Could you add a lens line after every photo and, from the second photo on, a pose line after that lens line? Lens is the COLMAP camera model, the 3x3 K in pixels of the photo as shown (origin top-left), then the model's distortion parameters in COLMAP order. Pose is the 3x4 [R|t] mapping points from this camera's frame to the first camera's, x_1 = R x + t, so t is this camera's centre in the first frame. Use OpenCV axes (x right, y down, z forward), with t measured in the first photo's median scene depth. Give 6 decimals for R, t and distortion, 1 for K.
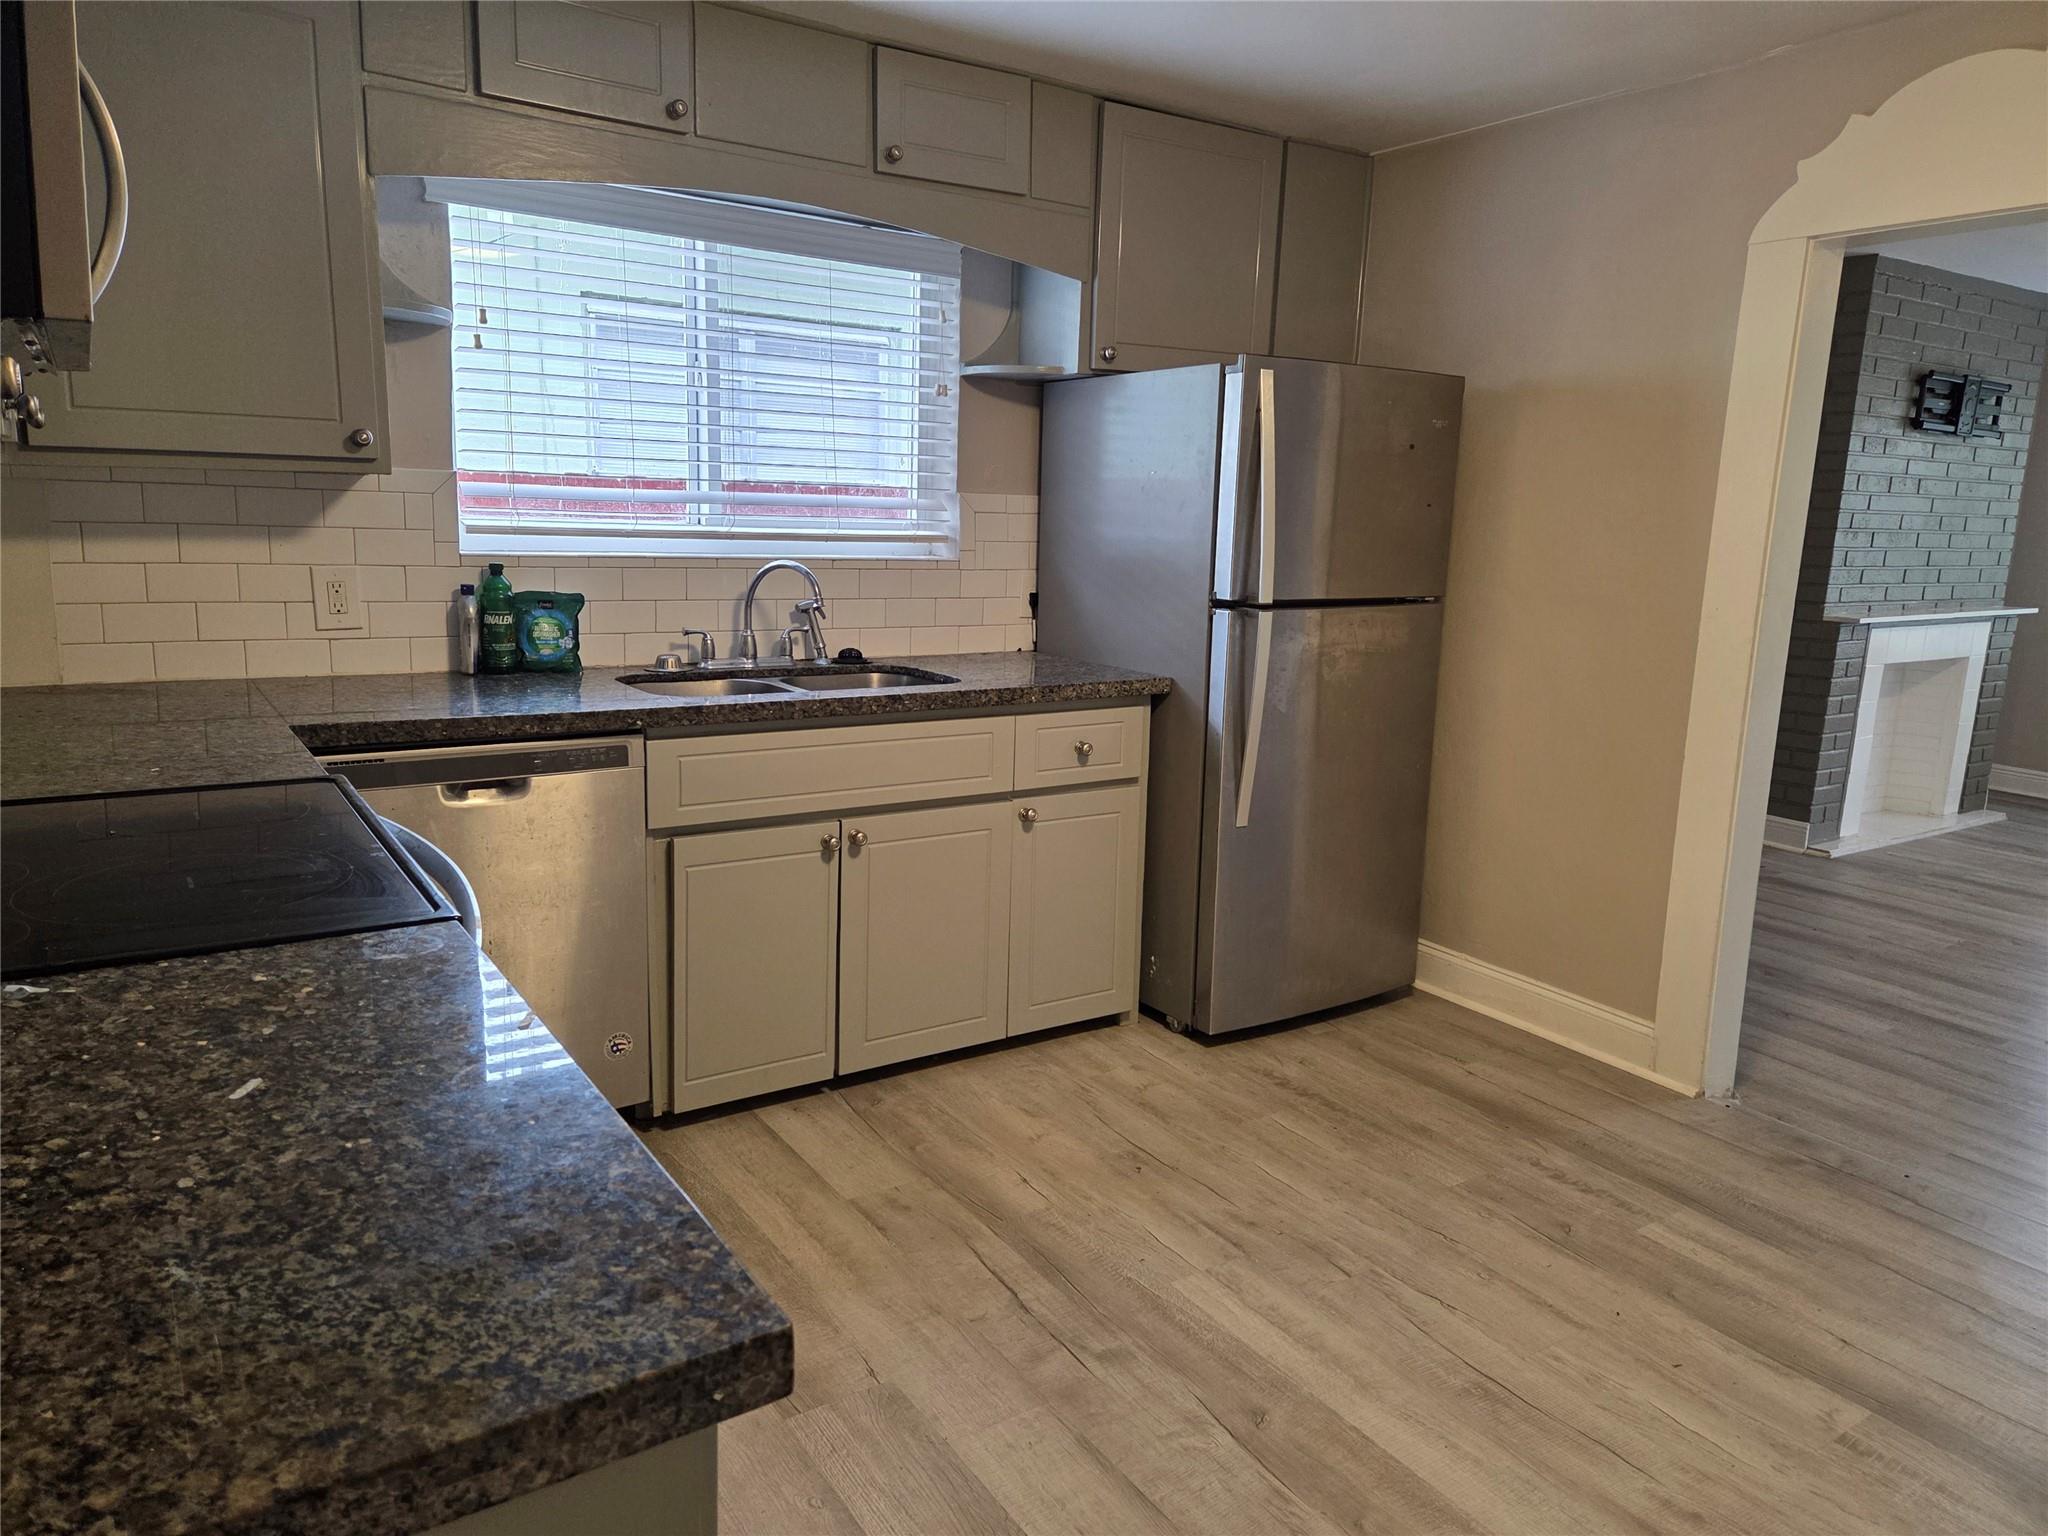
lens RADIAL K [[1366.2, 0, 1029.1], [0, 1366.2, 746.9], [0, 0, 1]] dist [0.090666, -0.079082]
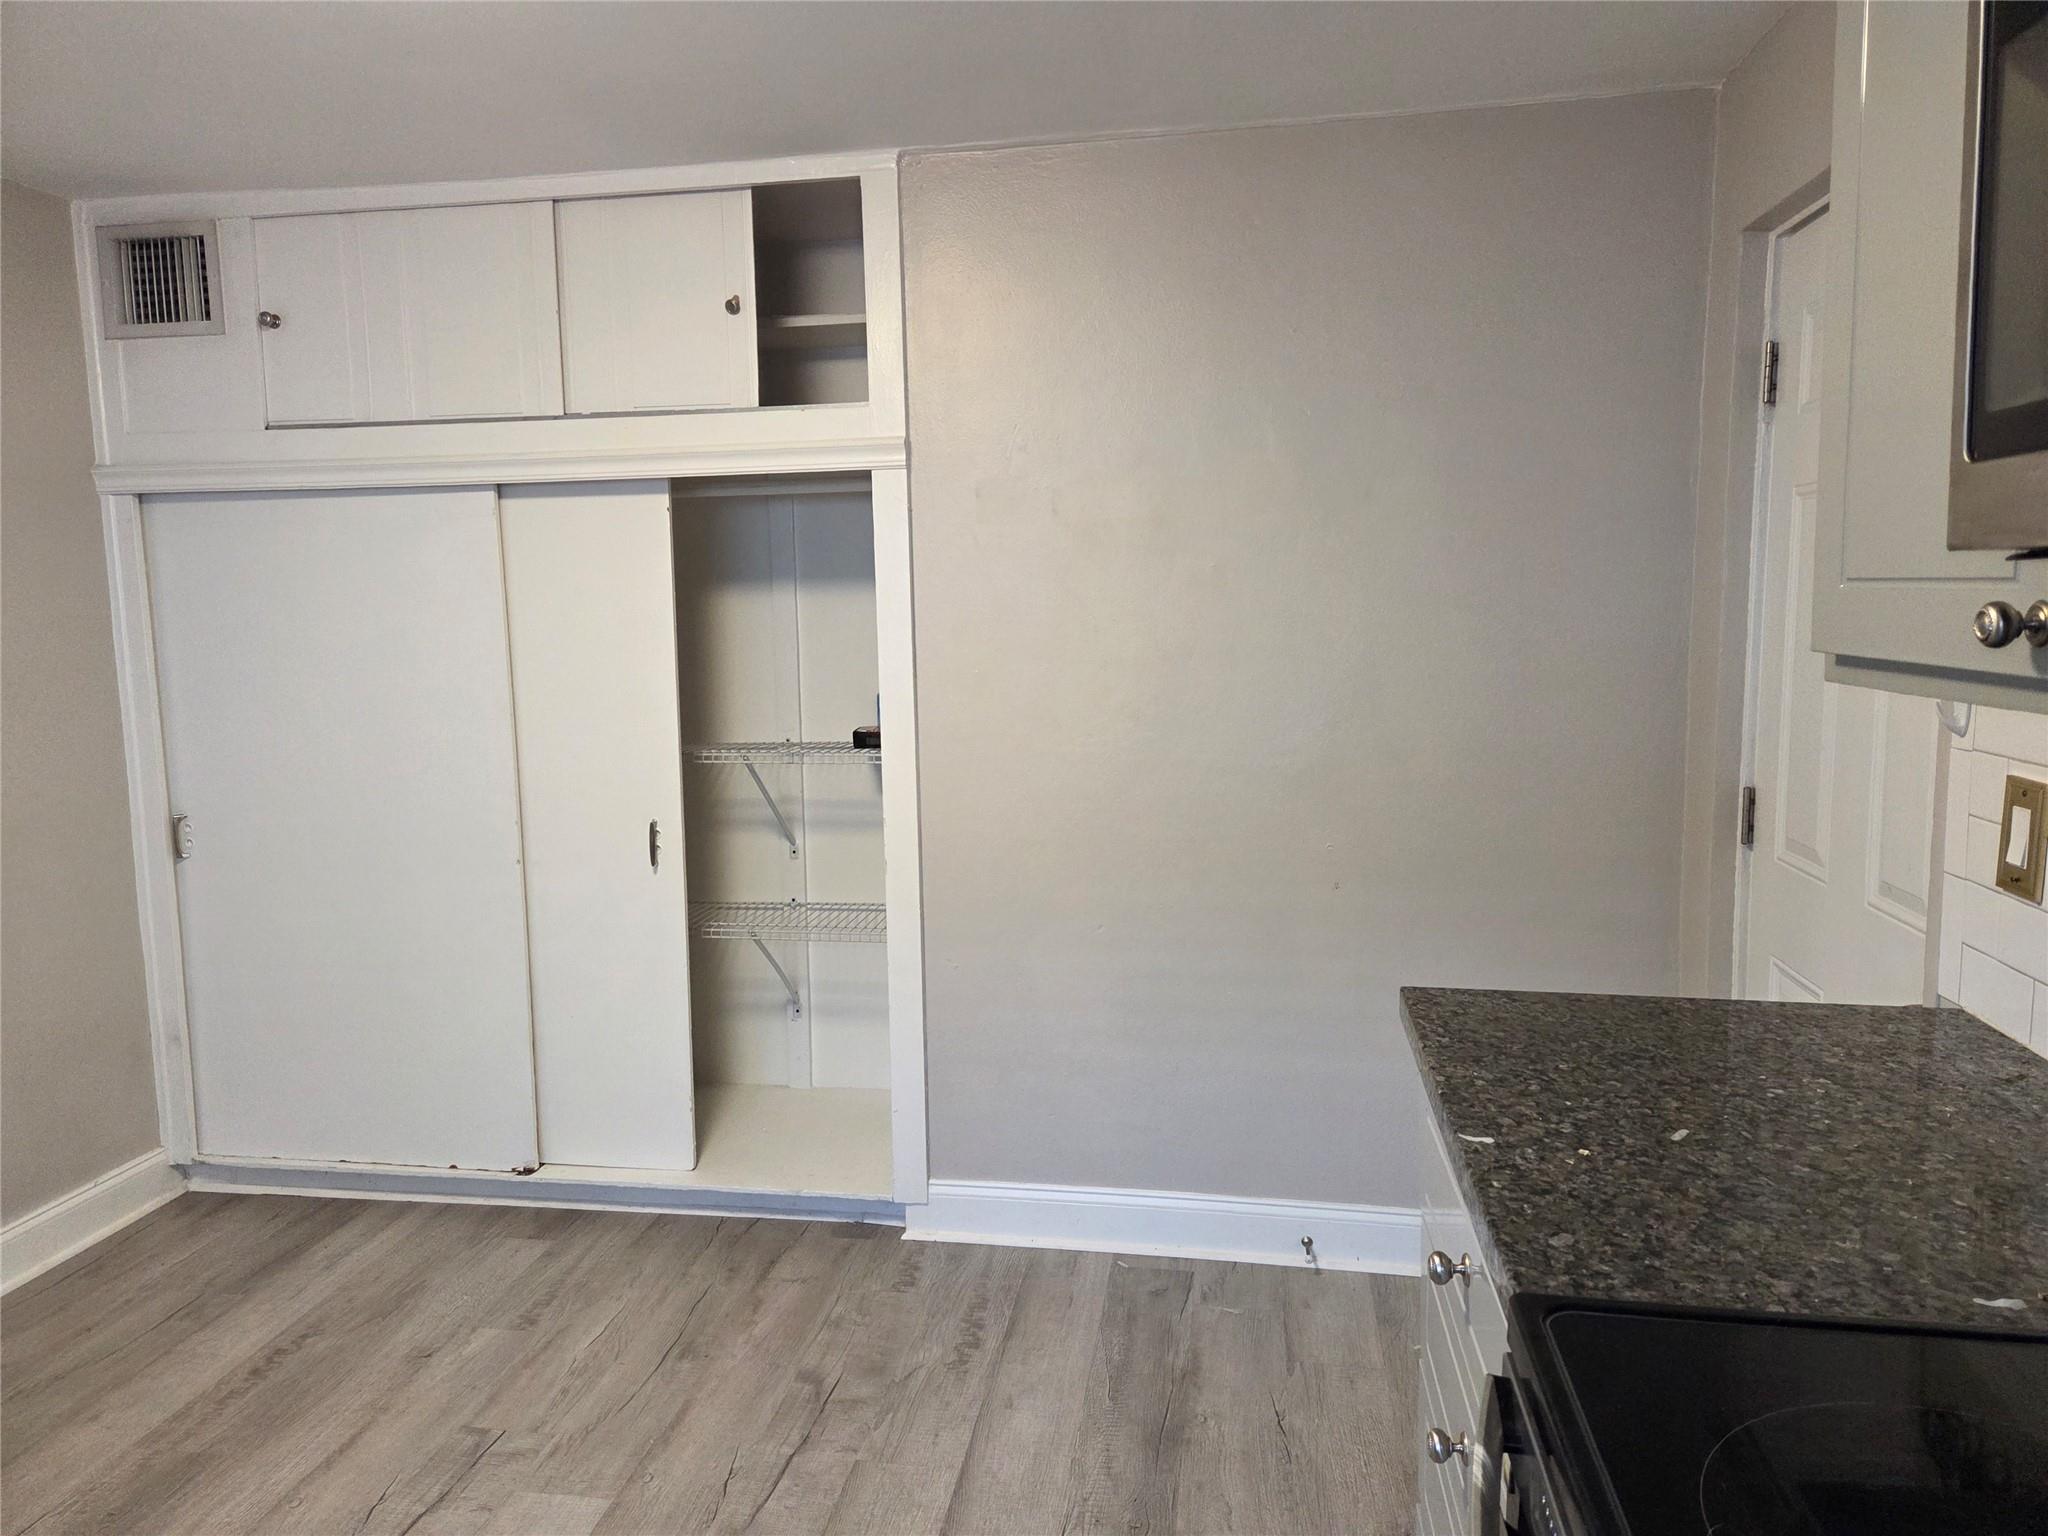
lens RADIAL K [[1368.6, 0, 1014.6], [0, 1368.6, 748.7], [0, 0, 1]] dist [0.077160, -0.068513]
pose [[-0.725800, -0.099874, 0.680617, -0.288947], [0.116018, 0.957459, 0.264218, -0.161476], [-0.678051, 0.270733, -0.683337, 0.670266]]
